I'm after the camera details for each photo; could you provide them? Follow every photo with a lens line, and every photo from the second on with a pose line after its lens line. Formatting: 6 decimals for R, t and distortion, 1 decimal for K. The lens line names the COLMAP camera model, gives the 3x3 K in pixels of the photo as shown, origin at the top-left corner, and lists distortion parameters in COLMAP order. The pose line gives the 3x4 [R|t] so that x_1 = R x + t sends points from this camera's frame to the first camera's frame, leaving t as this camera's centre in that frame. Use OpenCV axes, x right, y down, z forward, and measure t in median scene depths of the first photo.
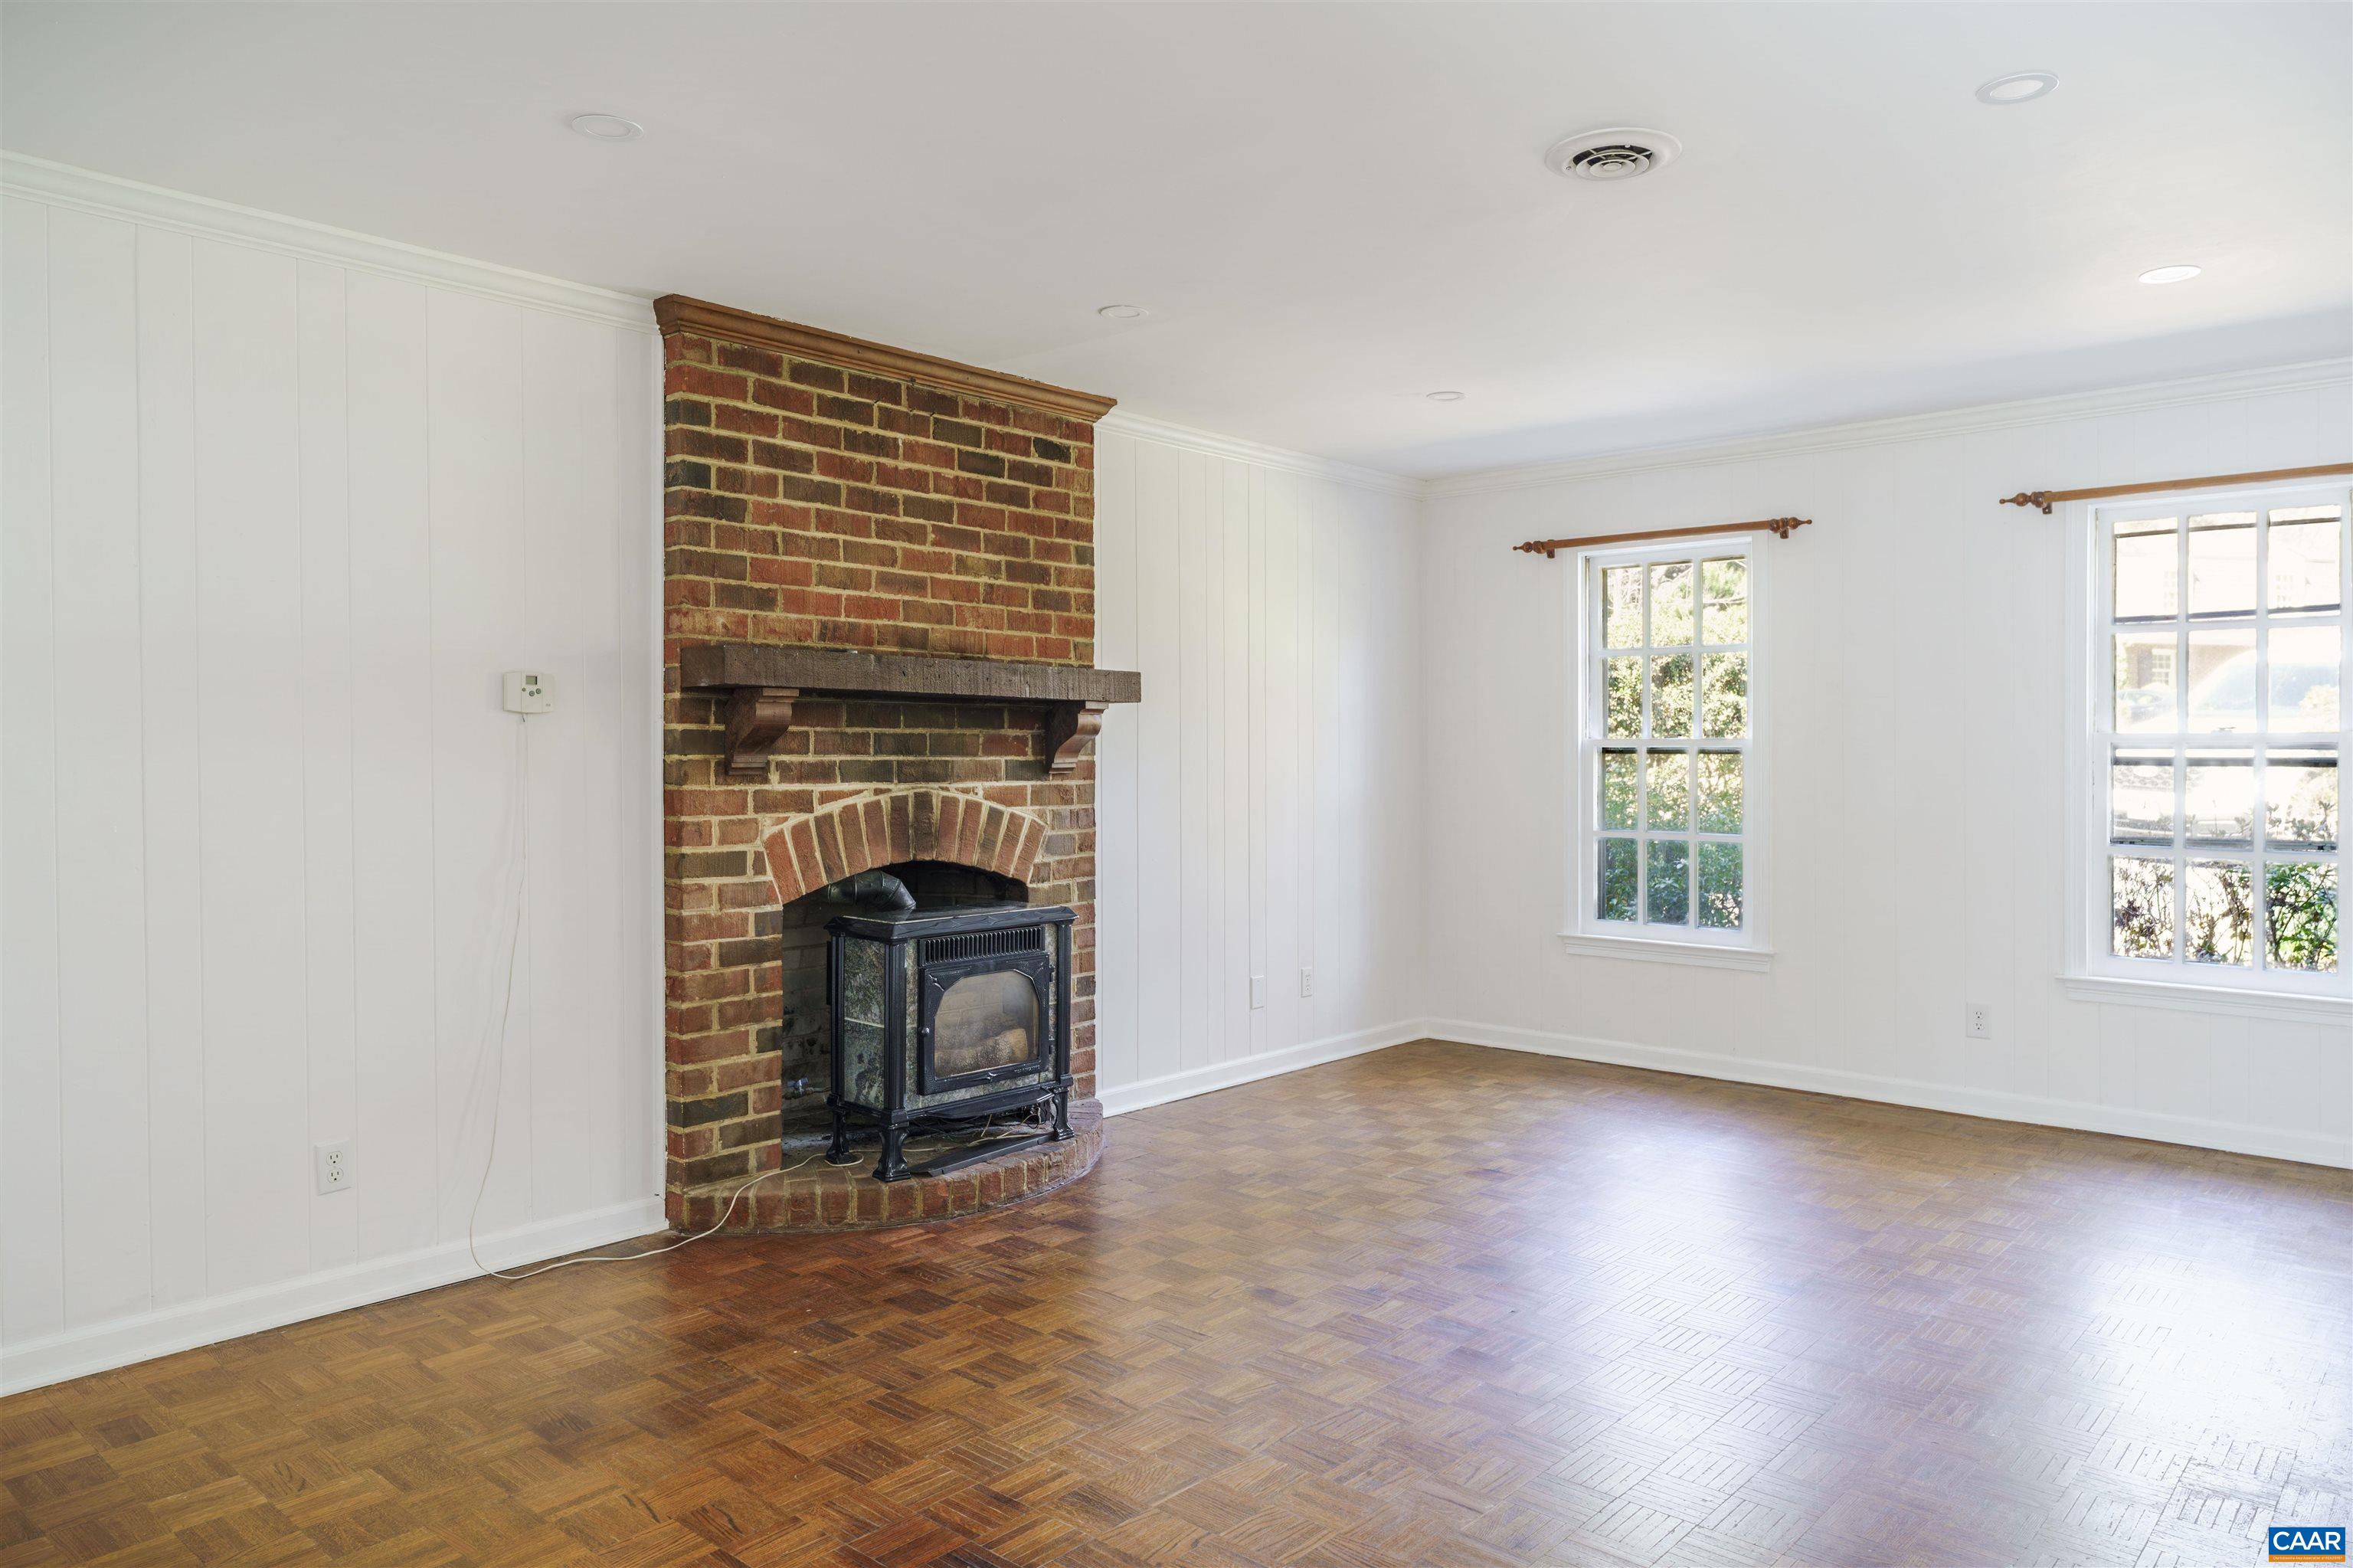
lens RADIAL K [[1534.3, 0, 1168.2], [0, 1534.3, 772.0], [0, 0, 1]] dist [-0.003711, -0.000673]
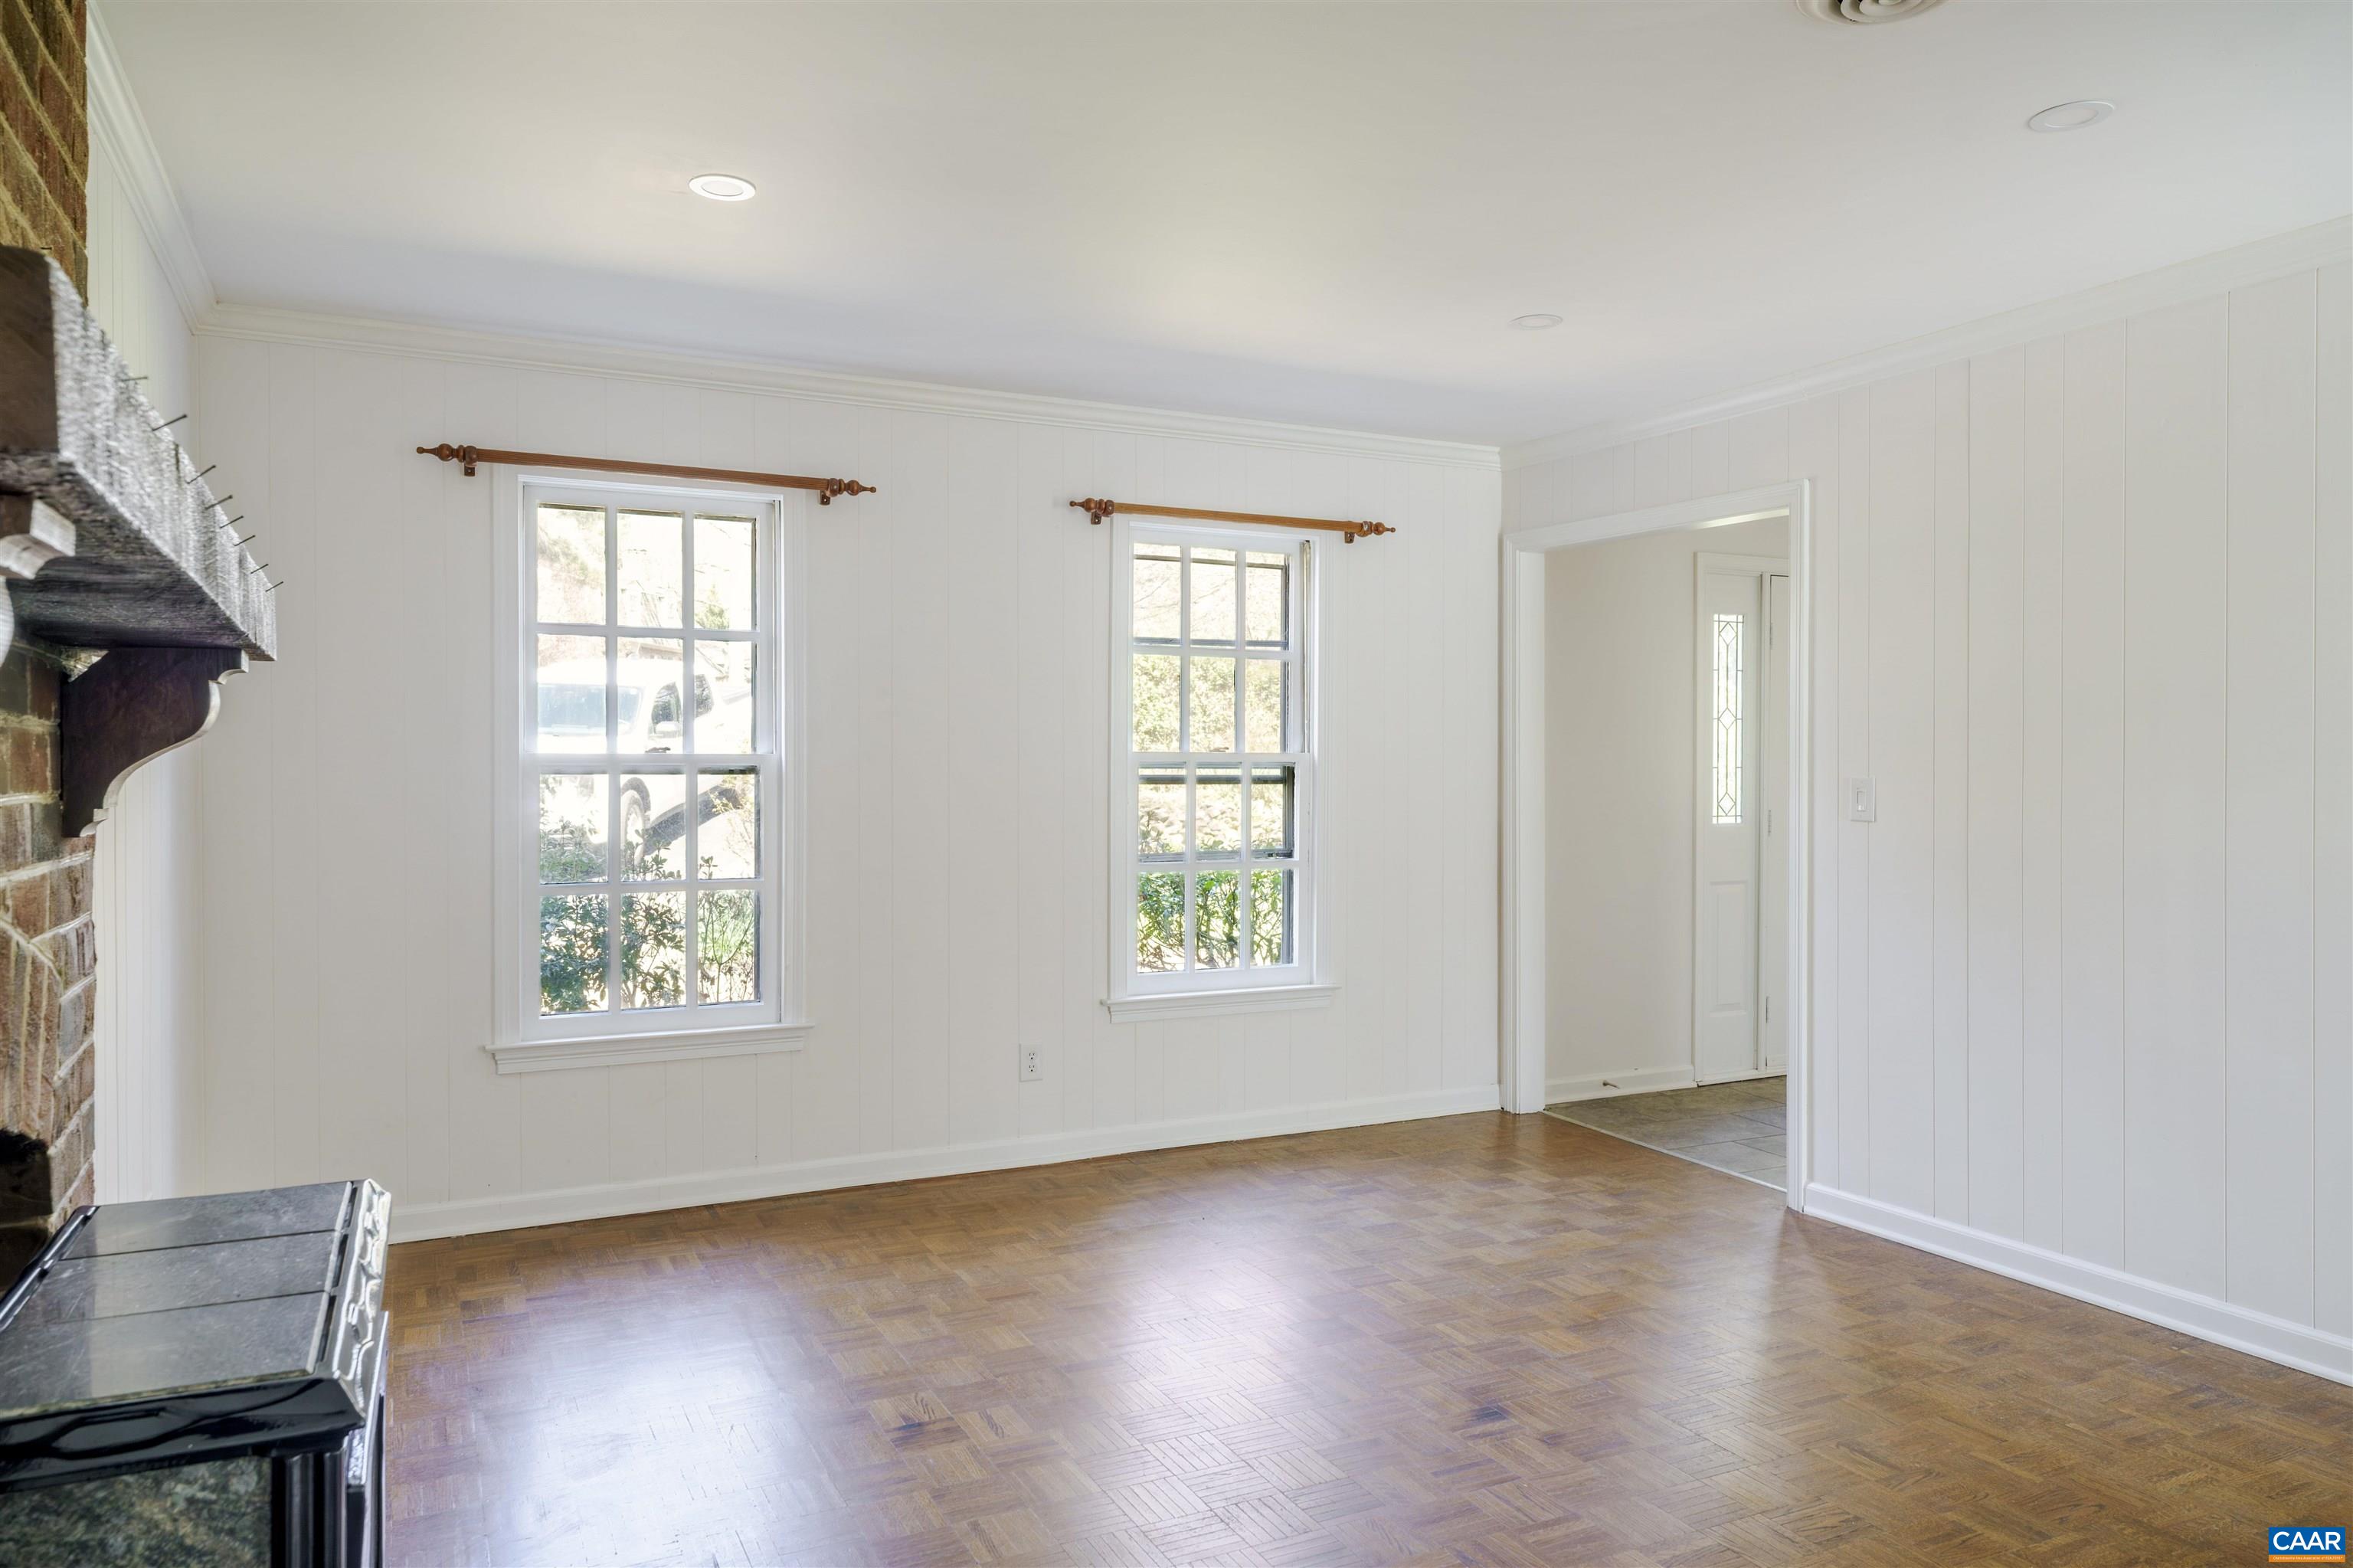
lens RADIAL K [[1534.3, 0, 1168.2], [0, 1534.3, 772.0], [0, 0, 1]] dist [-0.003711, -0.000673]
pose [[0.371601, -0.004332, 0.928382, -0.349084], [0.010172, 0.999948, 0.000594, -0.014568], [-0.928337, 0.009223, 0.371626, 0.681904]]
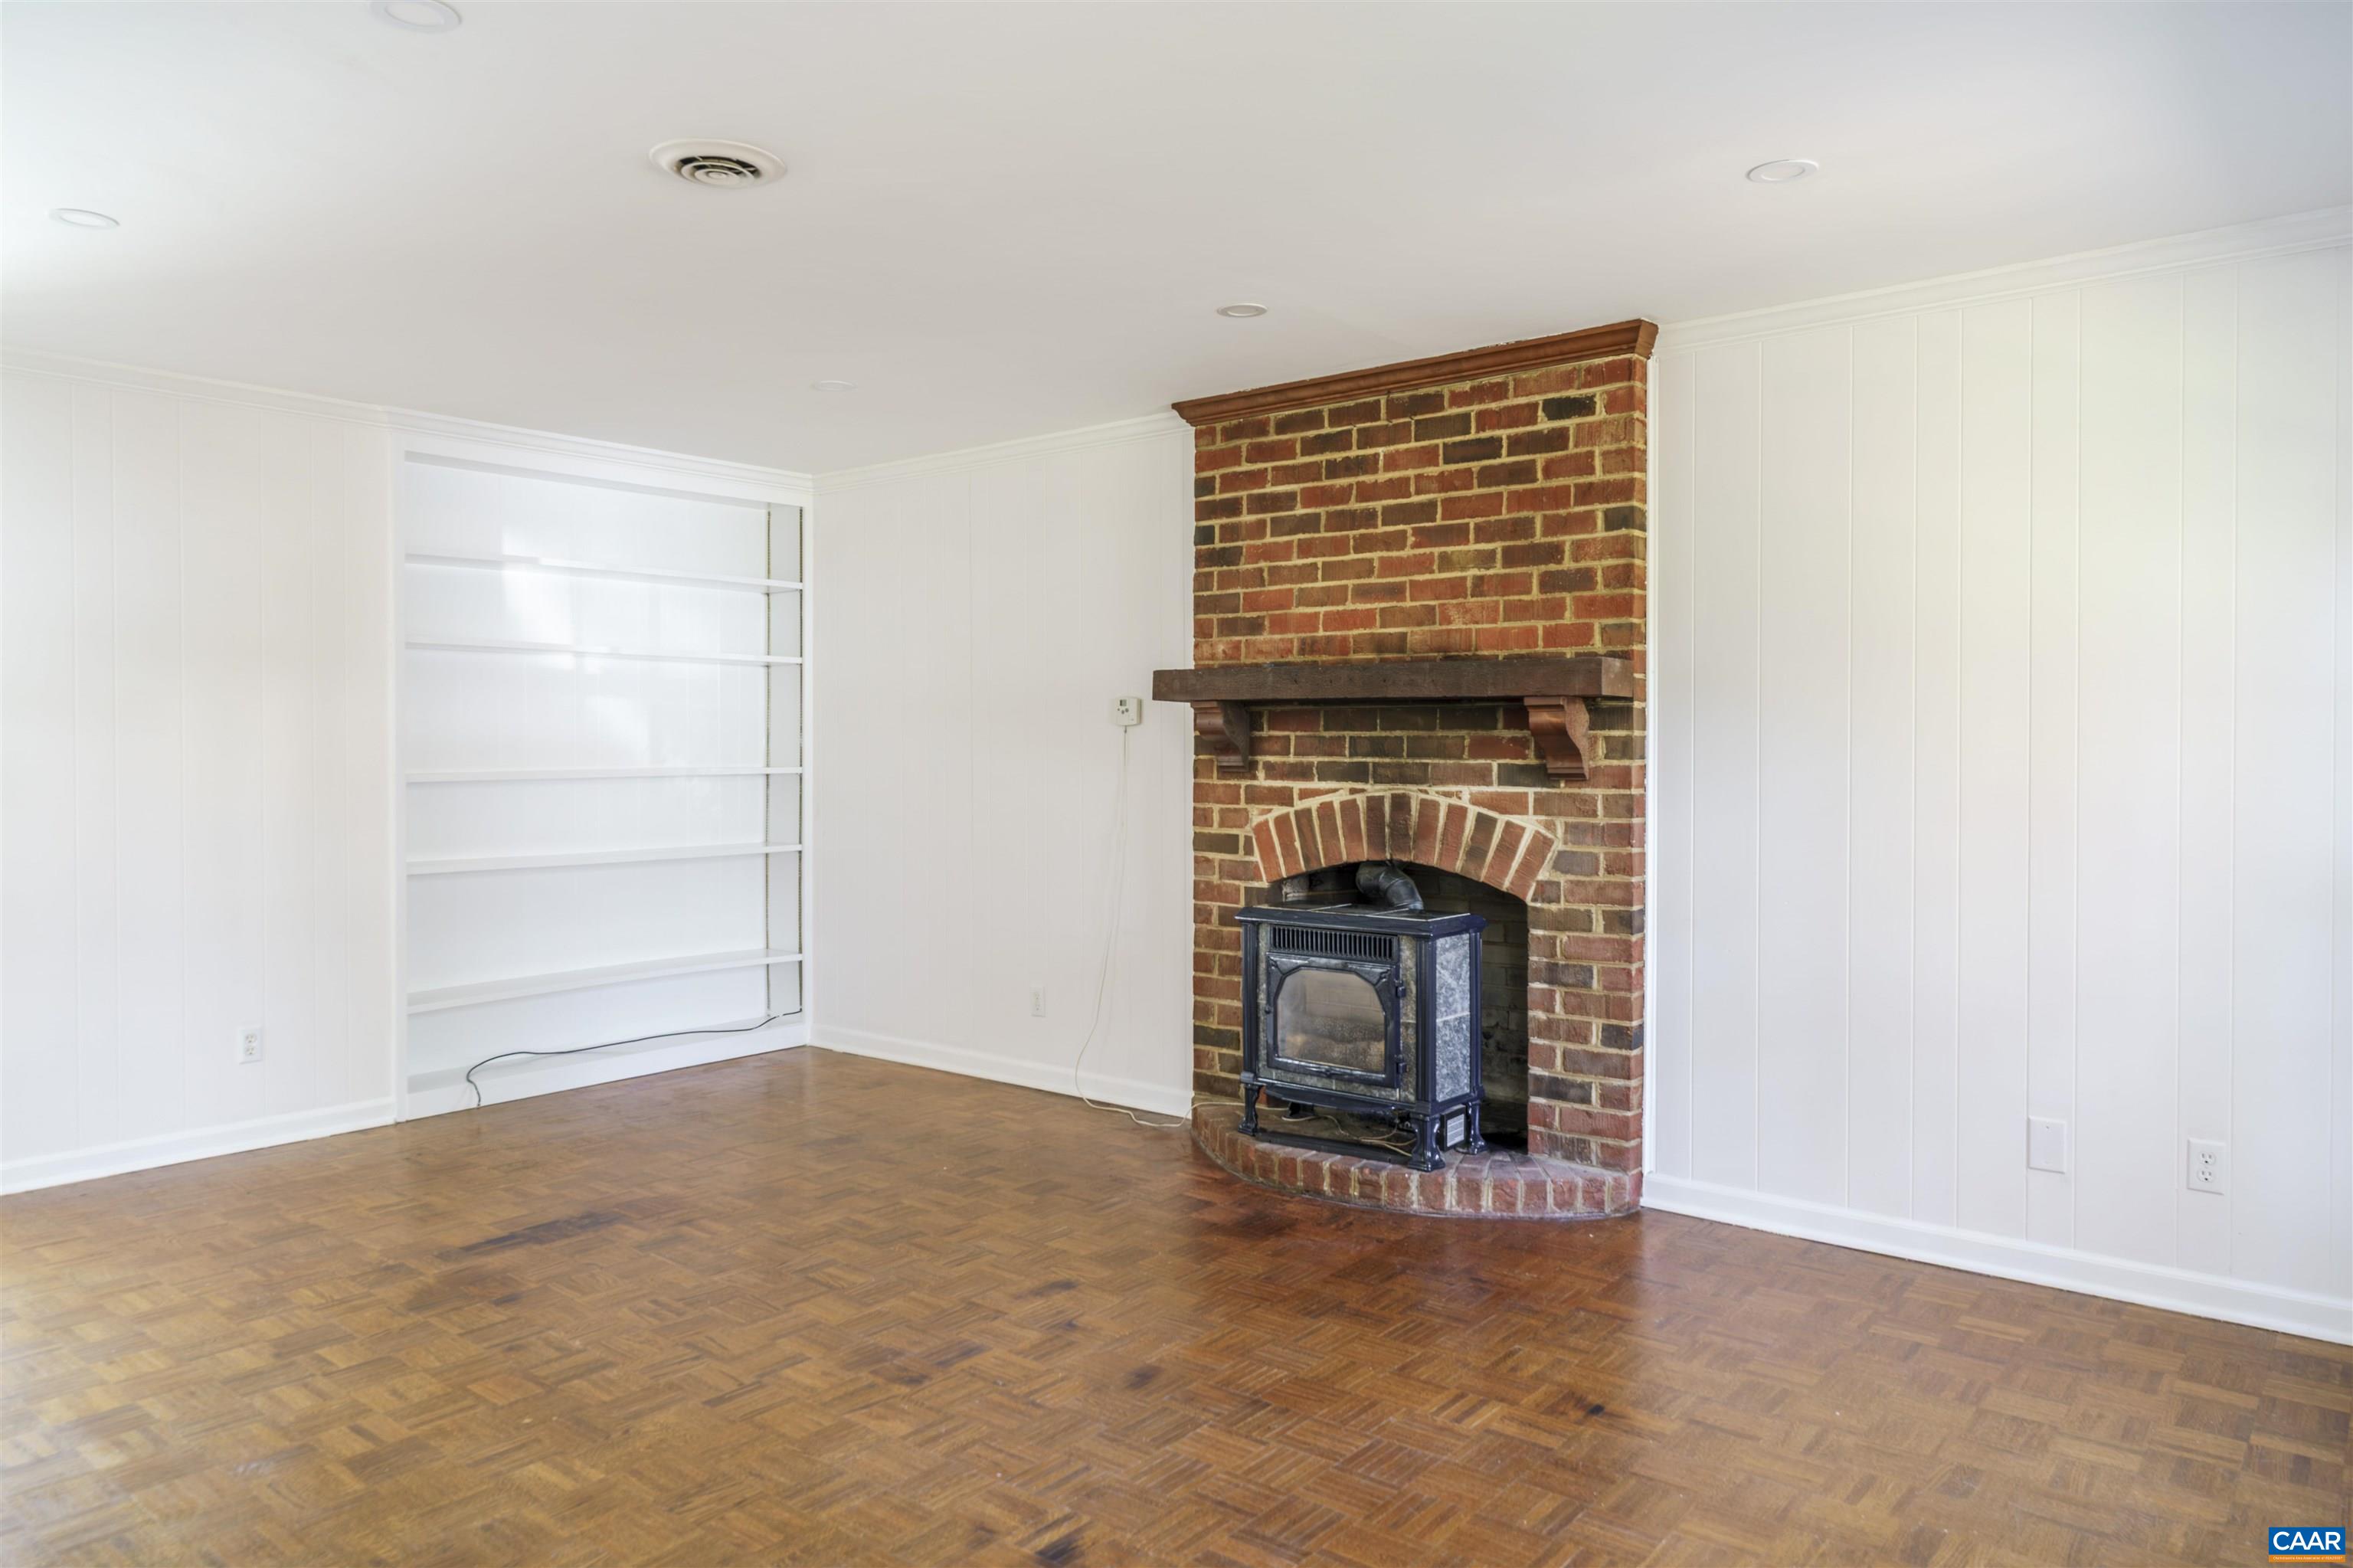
lens RADIAL K [[1534.3, 0, 1168.2], [0, 1534.3, 772.0], [0, 0, 1]] dist [-0.003711, -0.000673]
pose [[0.056324, 0.018114, -0.998248, 0.866543], [-0.014063, 0.999751, 0.017348, -0.017077], [0.998314, 0.013061, 0.056564, 0.807900]]
